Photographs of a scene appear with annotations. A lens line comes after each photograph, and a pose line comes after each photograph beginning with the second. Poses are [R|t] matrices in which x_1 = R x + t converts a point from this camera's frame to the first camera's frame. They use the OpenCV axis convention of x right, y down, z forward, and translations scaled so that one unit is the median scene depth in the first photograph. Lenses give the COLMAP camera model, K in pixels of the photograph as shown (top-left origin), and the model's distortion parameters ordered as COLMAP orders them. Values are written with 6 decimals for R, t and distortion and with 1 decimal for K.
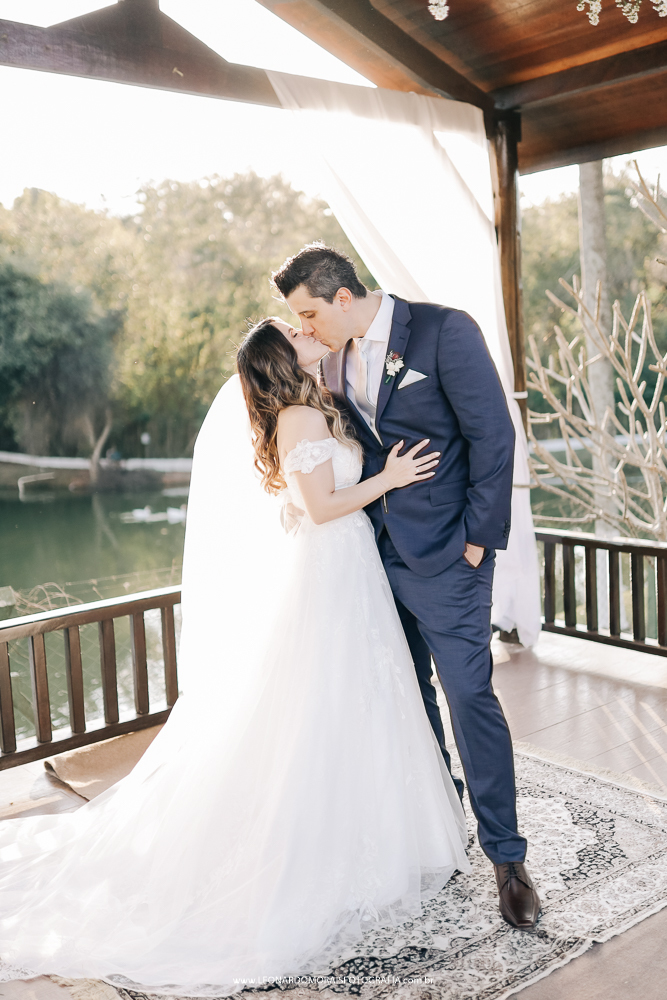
lens RADIAL K [[1070.7, 0, 382.3], [0, 1070.7, 486.6], [0, 0, 1]] dist [-0.021412, 0.000000]
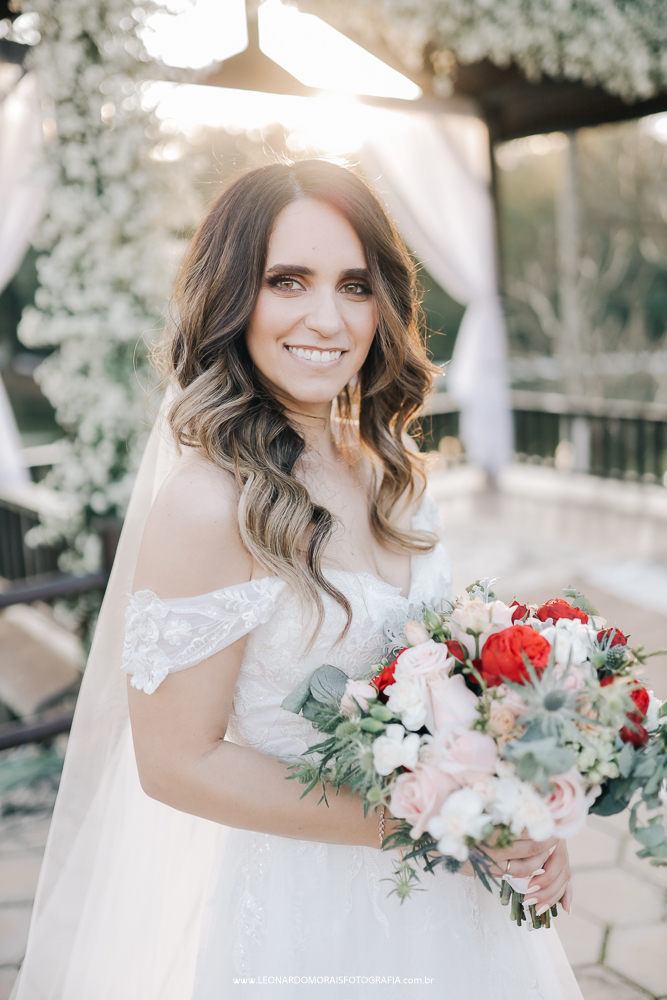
lens RADIAL K [[958.5, 0, 334.7], [0, 958.5, 503.9], [0, 0, 1]] dist [-0.015368, 0.000000]
pose [[0.997942, 0.025291, -0.058922, -0.009339], [-0.018933, 0.994179, 0.106063, 0.052111], [0.061261, -0.104729, 0.992612, -0.338095]]
